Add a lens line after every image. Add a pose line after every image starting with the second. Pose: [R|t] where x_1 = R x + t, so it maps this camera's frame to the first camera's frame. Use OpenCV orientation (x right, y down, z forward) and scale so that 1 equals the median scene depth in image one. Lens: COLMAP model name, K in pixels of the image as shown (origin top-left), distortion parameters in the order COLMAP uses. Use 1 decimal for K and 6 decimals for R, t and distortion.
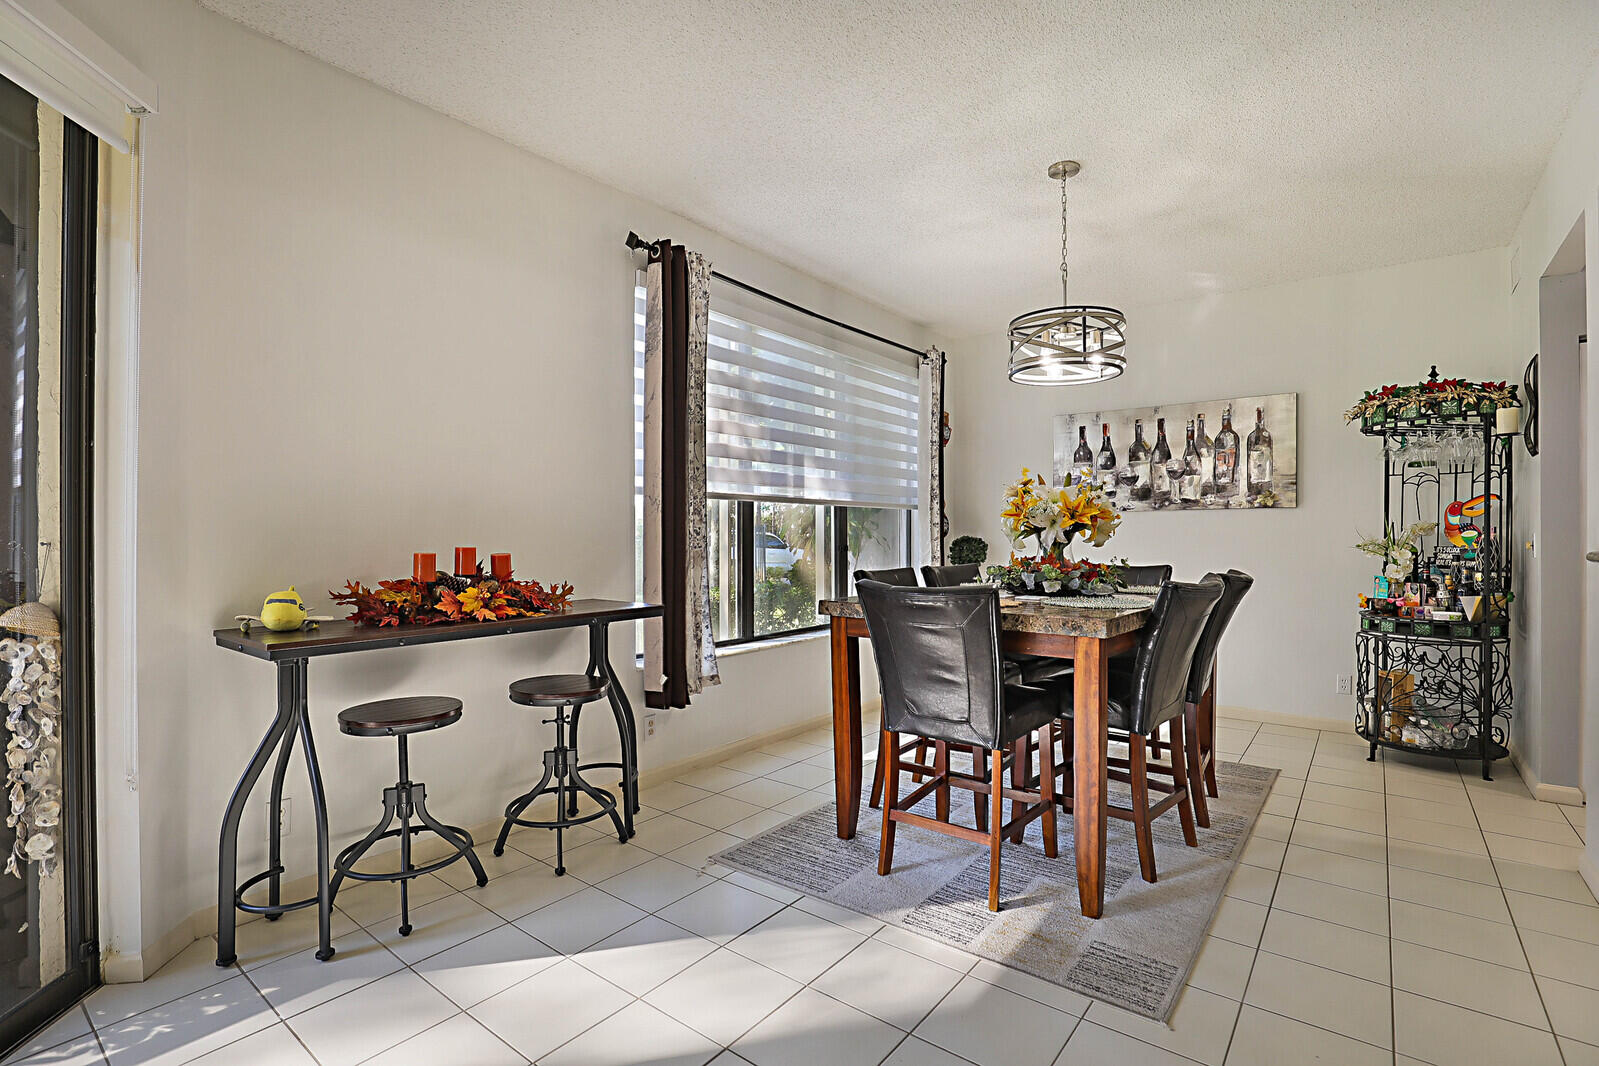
lens RADIAL K [[747.3, 0, 794.4], [0, 747.3, 538.8], [0, 0, 1]] dist [-0.032222, 0.006759]
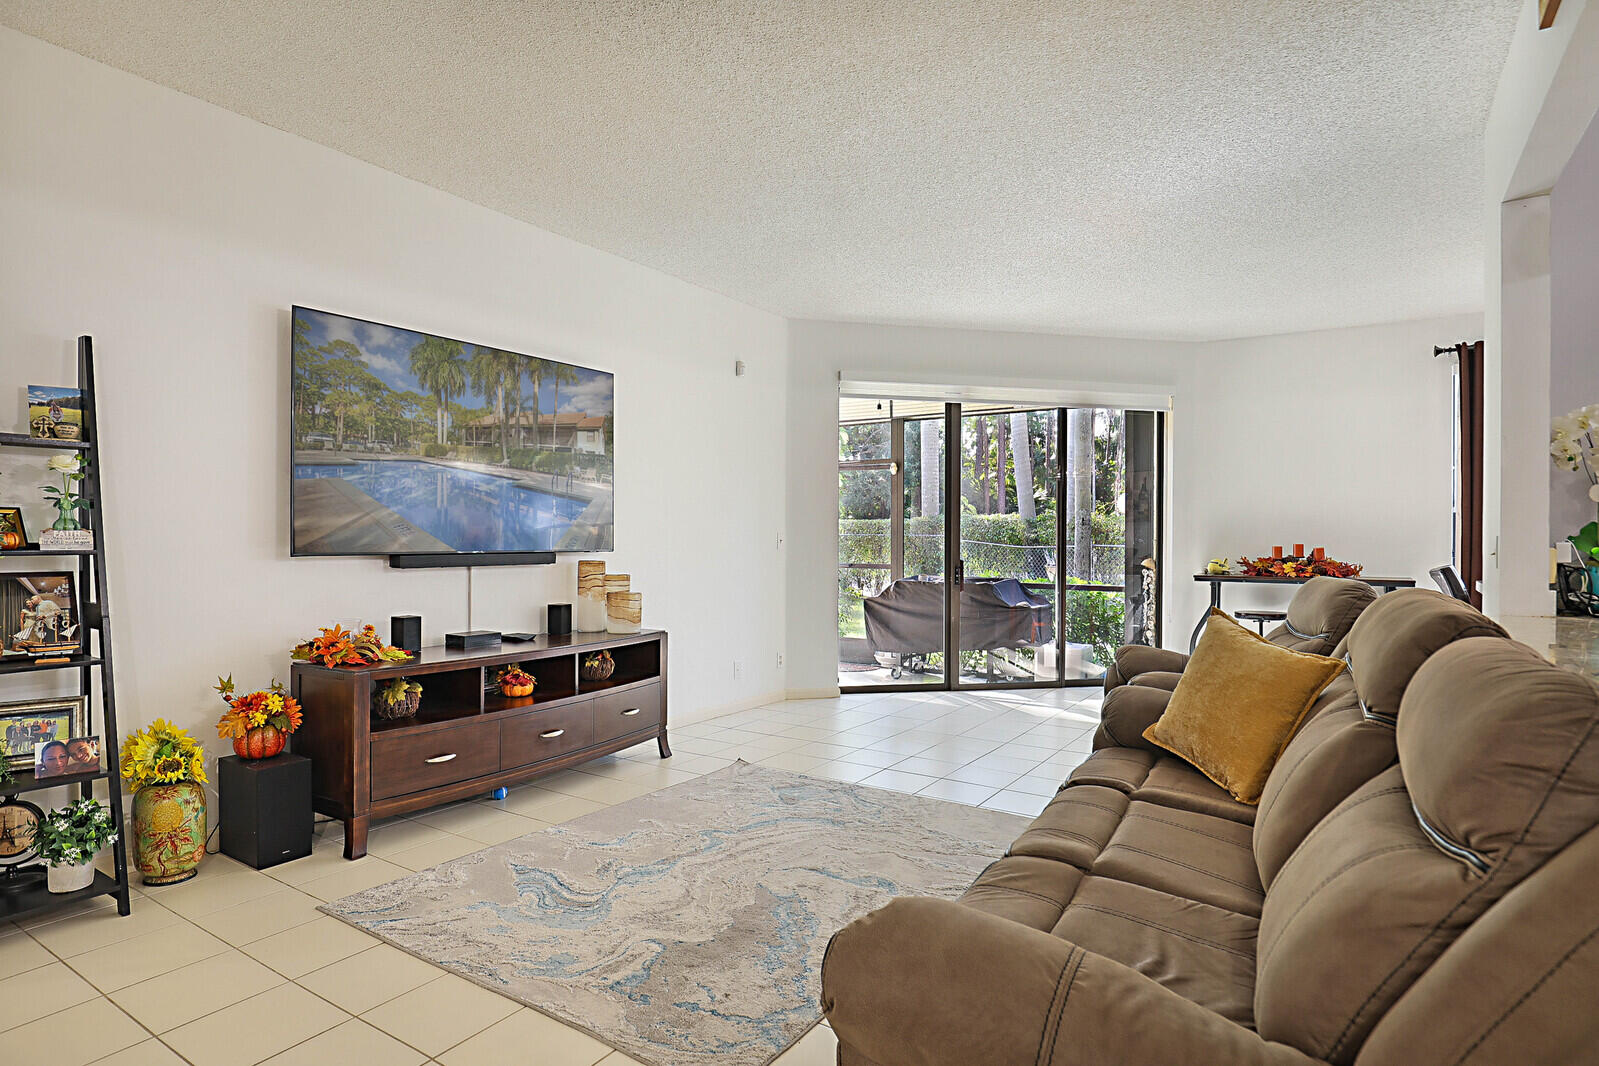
lens RADIAL K [[863.4, 0, 793.6], [0, 863.4, 539.5], [0, 0, 1]] dist [-0.012059, 0.000250]
pose [[0.088781, 0.005216, -0.996038, 1.730729], [-0.009048, 0.999949, 0.004430, 0.001217], [0.996010, 0.008619, 0.088823, -0.602185]]
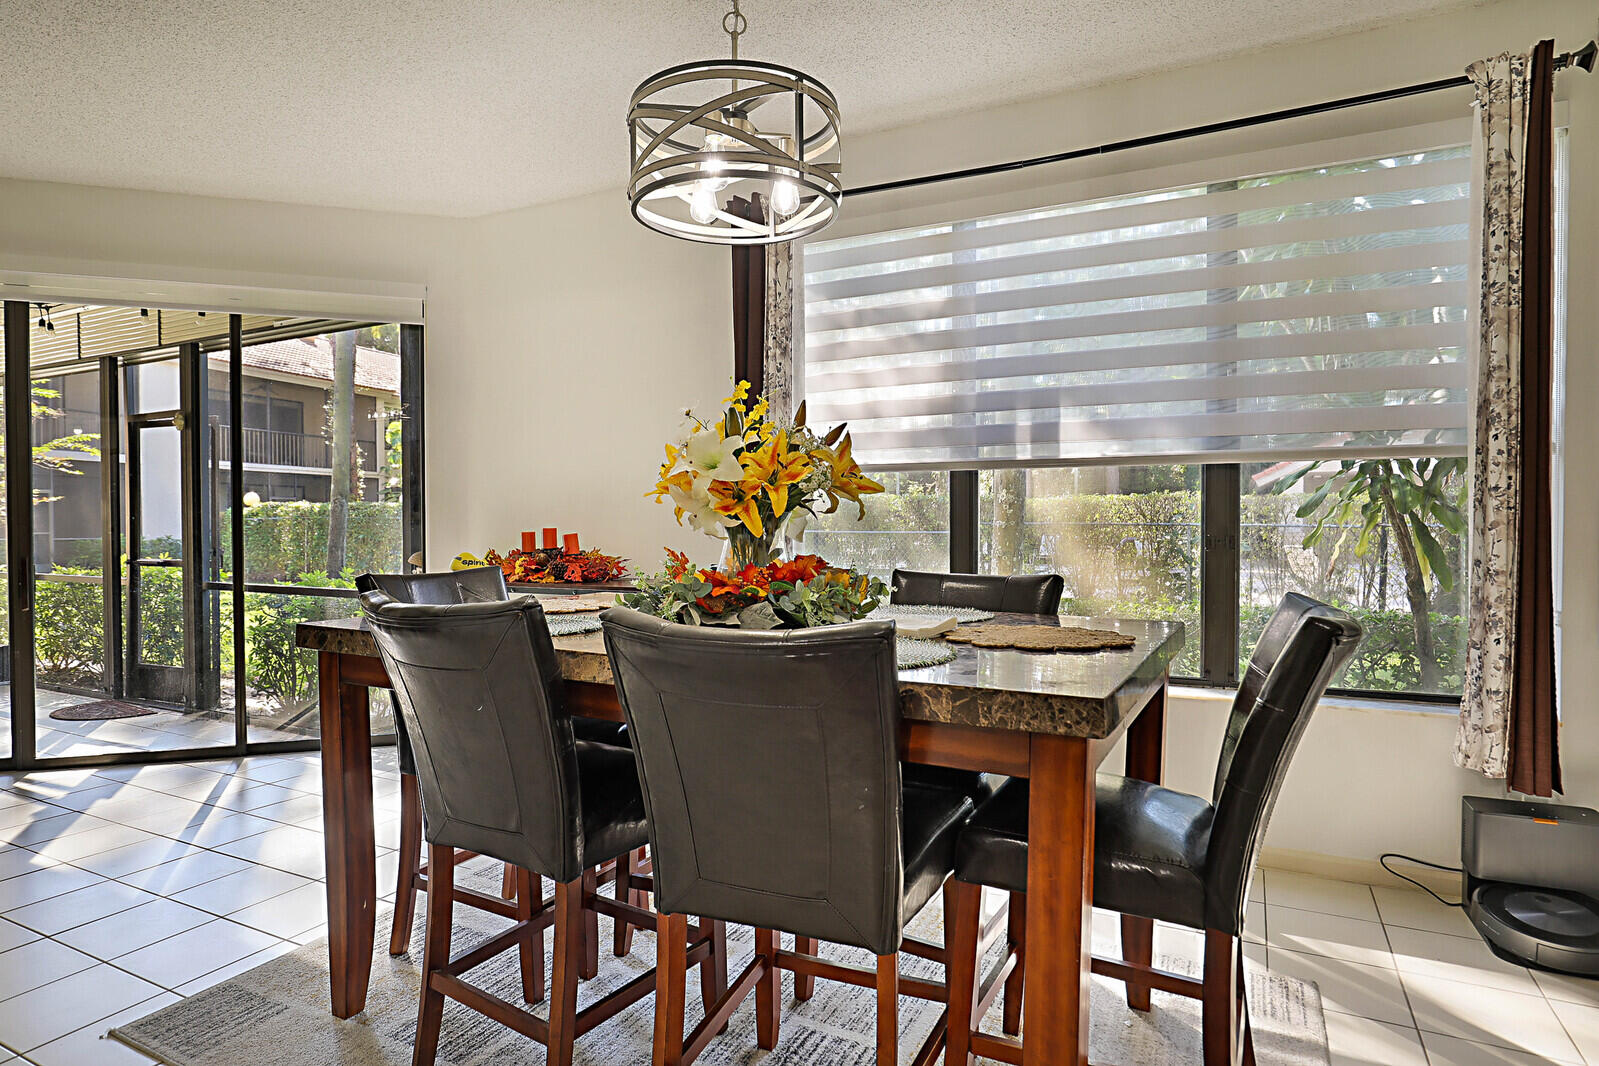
lens RADIAL K [[886.0, 0, 799.5], [0, 886.0, 533.0], [0, 0, 1]] dist [-0.005979, -0.000257]
pose [[0.196159, 0.015490, -0.980450, 1.118329], [-0.003314, 0.999880, 0.015134, -0.005123], [0.980567, 0.000280, 0.196186, 1.044820]]
